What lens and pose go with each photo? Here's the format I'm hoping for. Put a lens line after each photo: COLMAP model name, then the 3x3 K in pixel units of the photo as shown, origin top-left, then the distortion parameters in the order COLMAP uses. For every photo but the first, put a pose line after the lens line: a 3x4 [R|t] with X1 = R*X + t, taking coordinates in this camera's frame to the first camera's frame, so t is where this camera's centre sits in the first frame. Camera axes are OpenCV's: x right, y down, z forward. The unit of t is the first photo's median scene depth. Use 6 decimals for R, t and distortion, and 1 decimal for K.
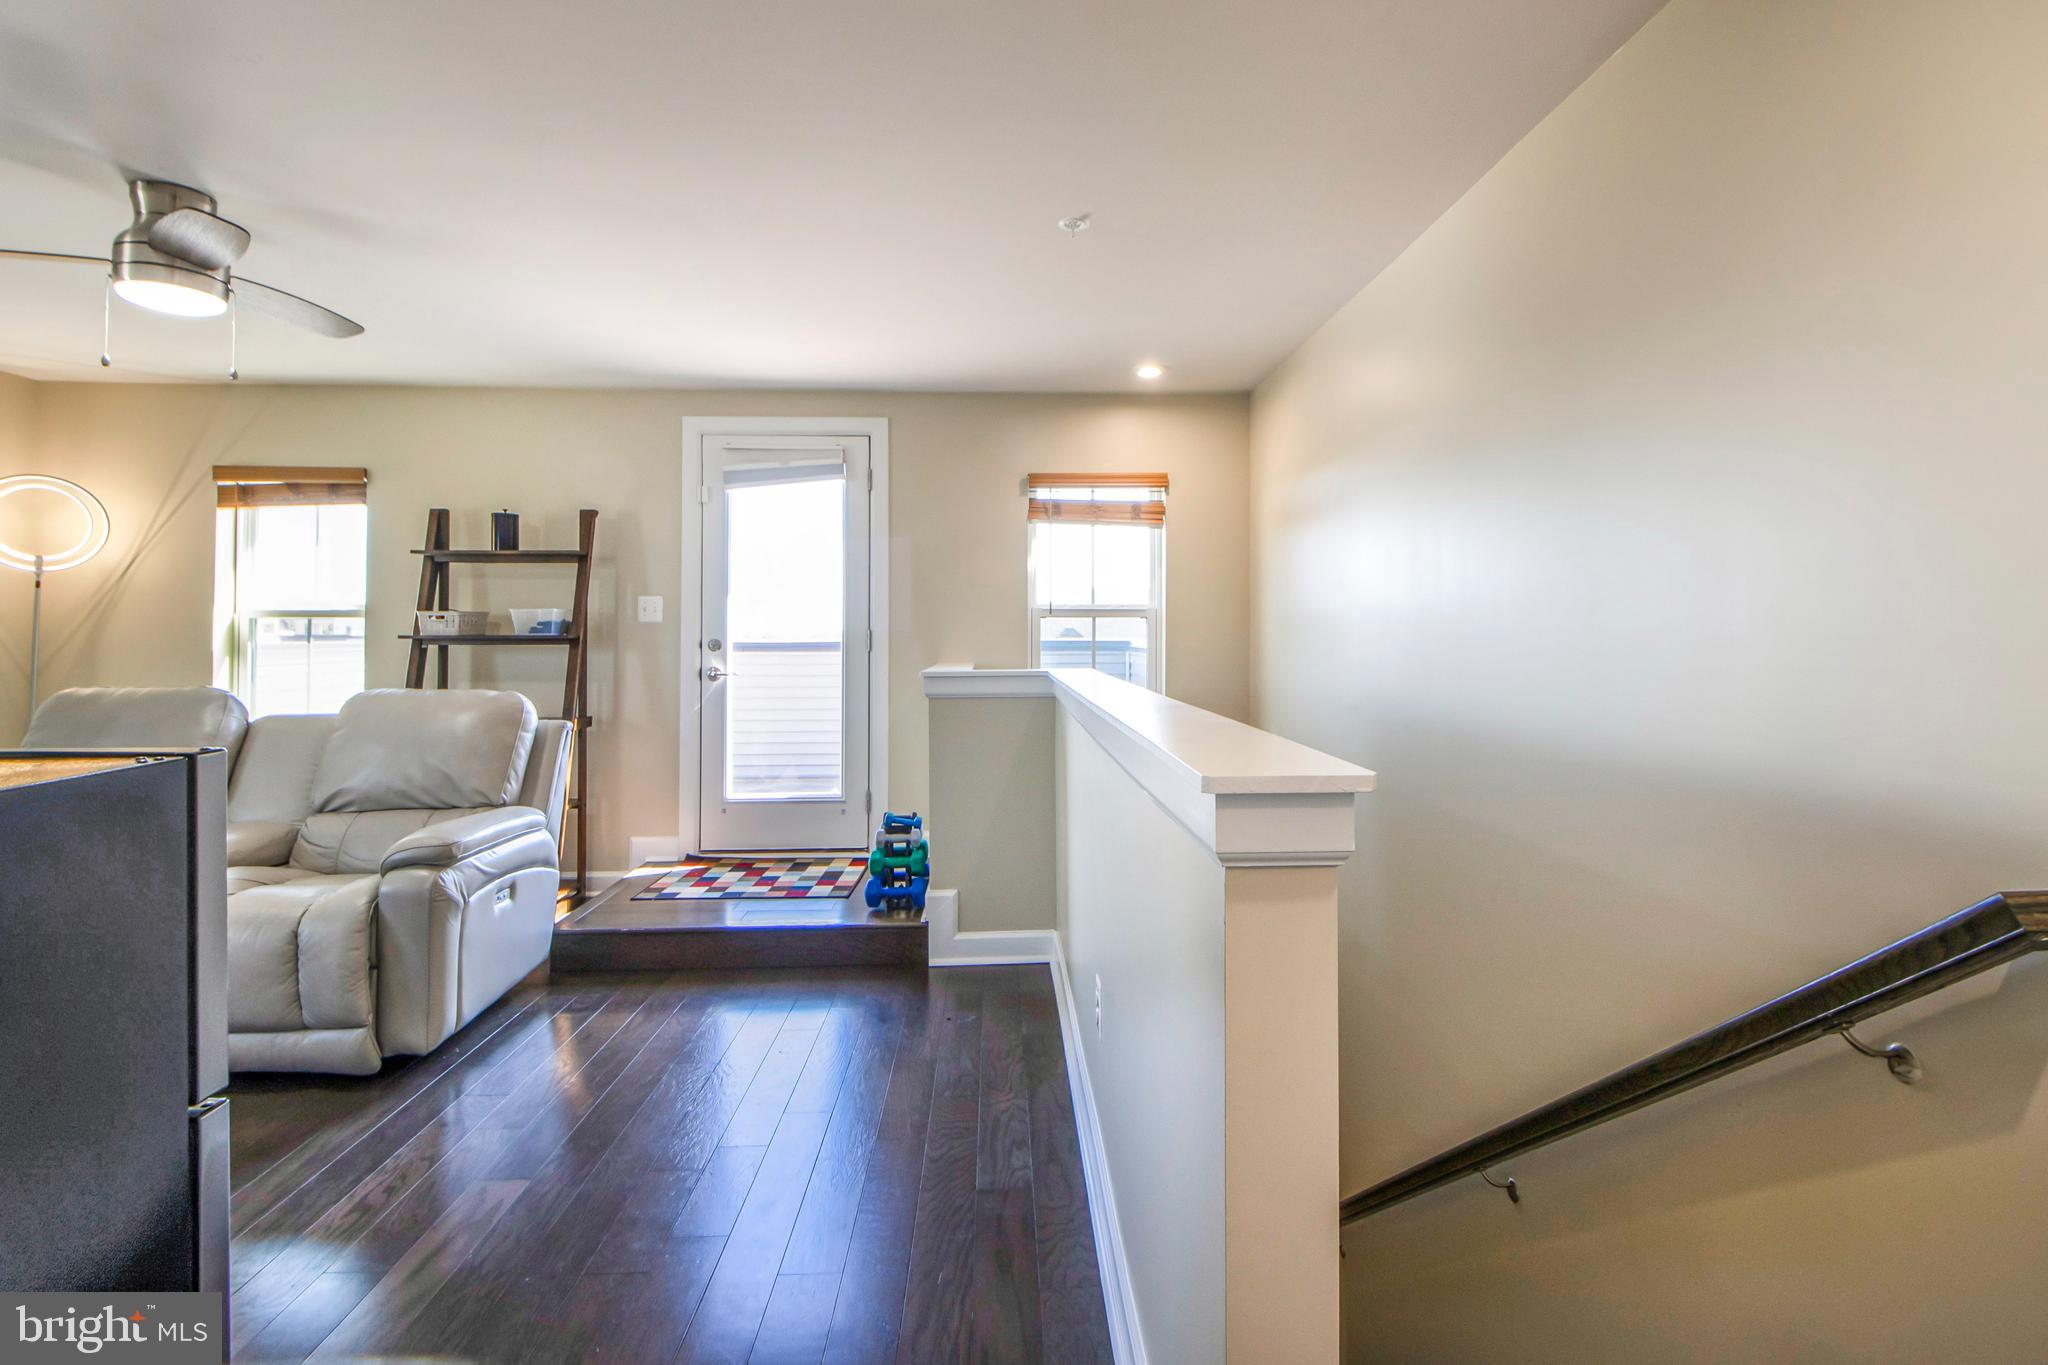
lens RADIAL K [[945.8, 0, 1039.6], [0, 945.8, 629.0], [0, 0, 1]] dist [0.021851, -0.016852]
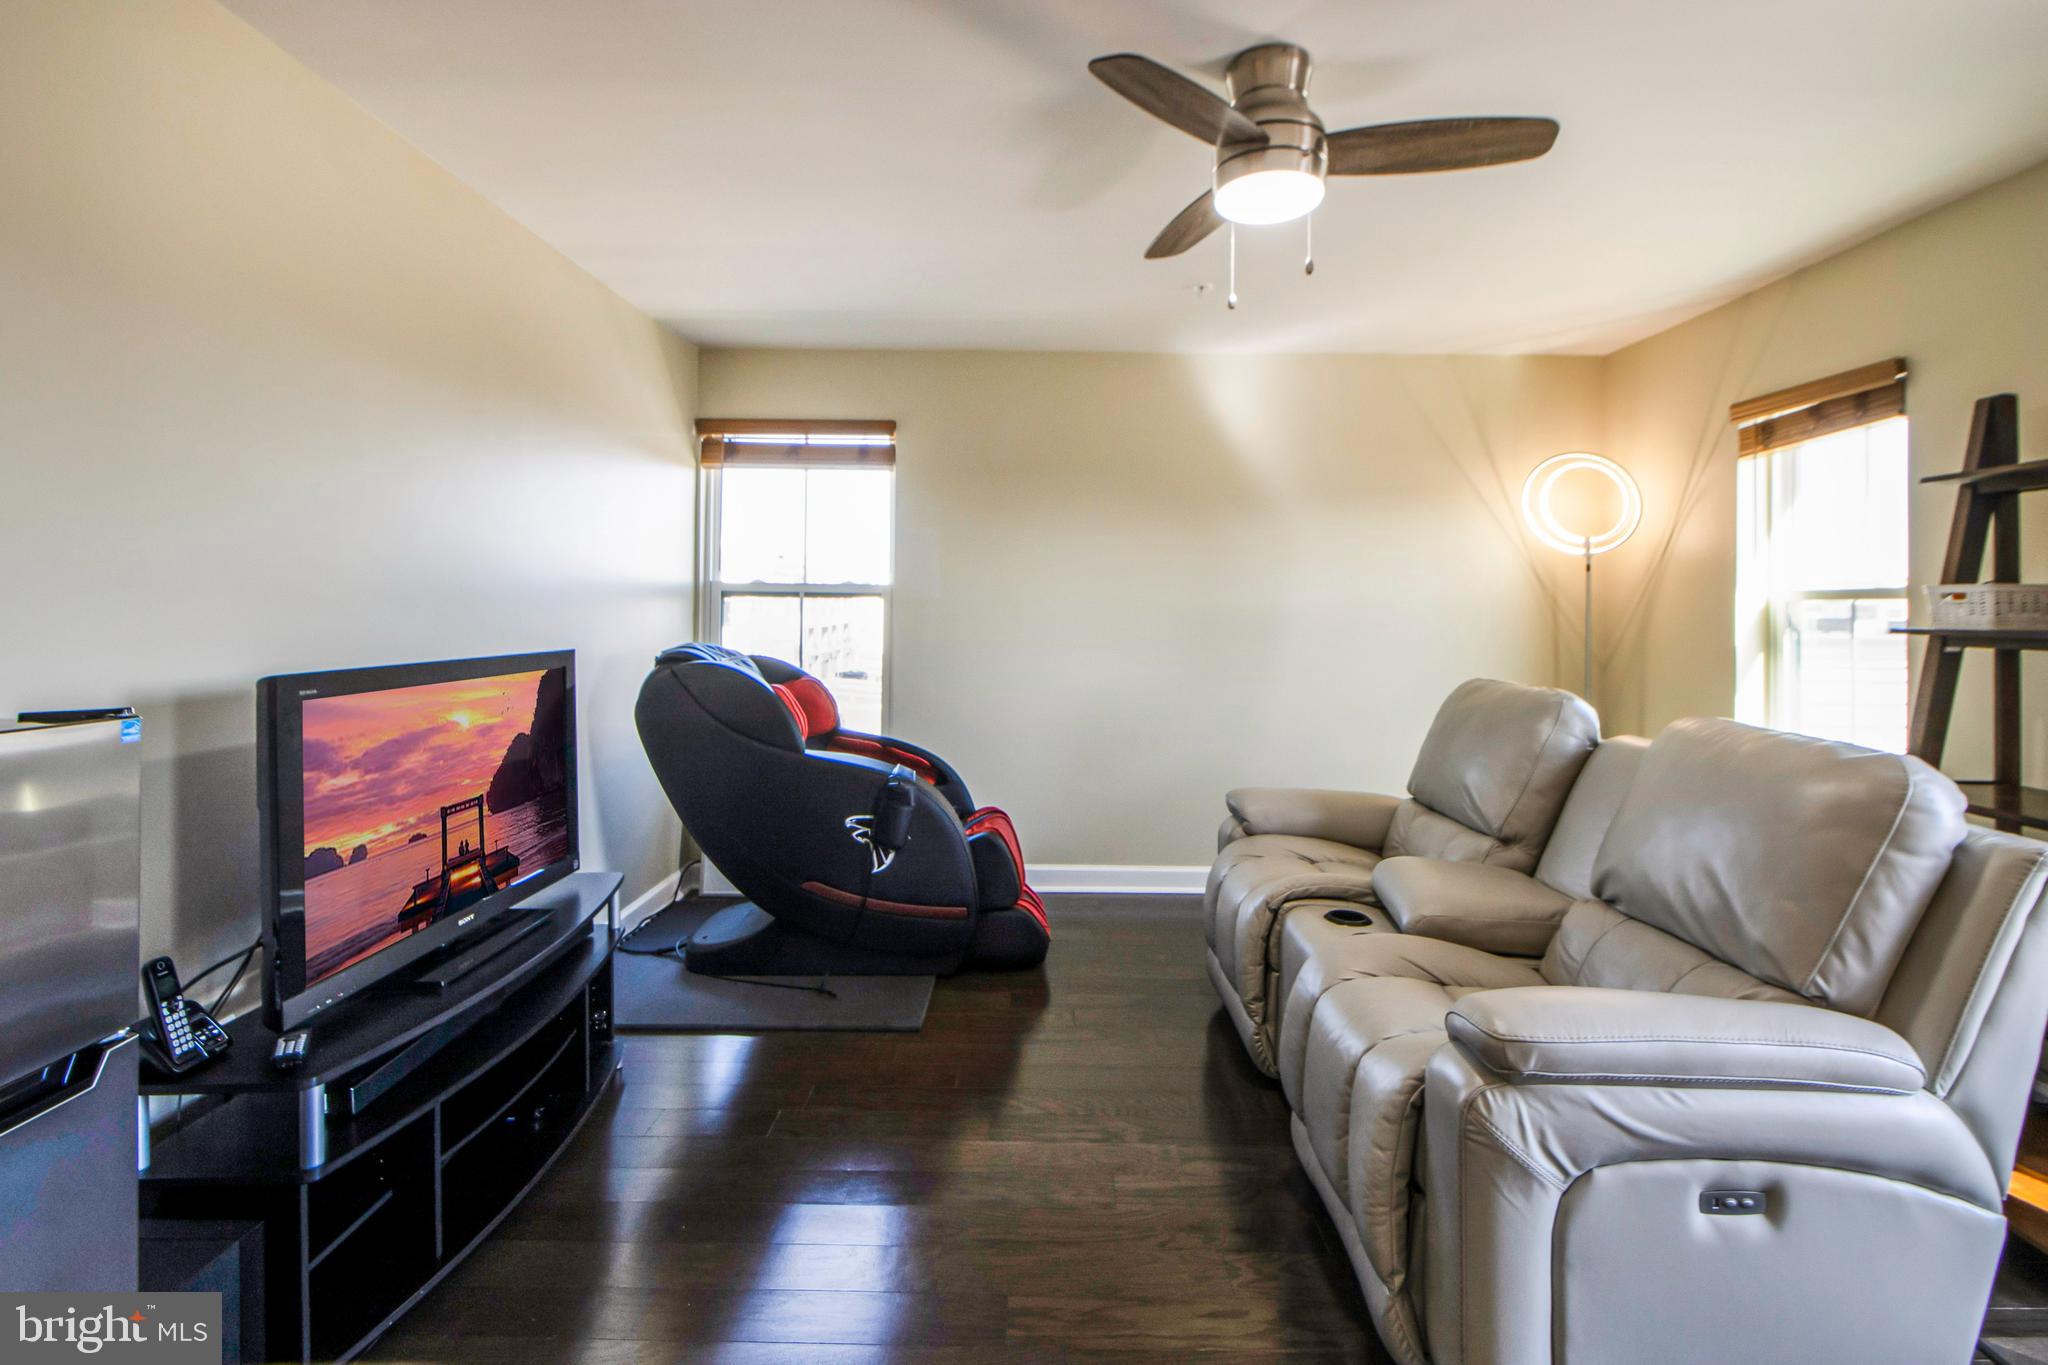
lens RADIAL K [[945.8, 0, 1039.6], [0, 945.8, 629.0], [0, 0, 1]] dist [0.021851, -0.016852]
pose [[-0.052581, 0.022608, -0.998361, -0.063584], [-0.004017, 0.999731, 0.022851, -0.004799], [0.998609, 0.005212, -0.052476, 0.491046]]
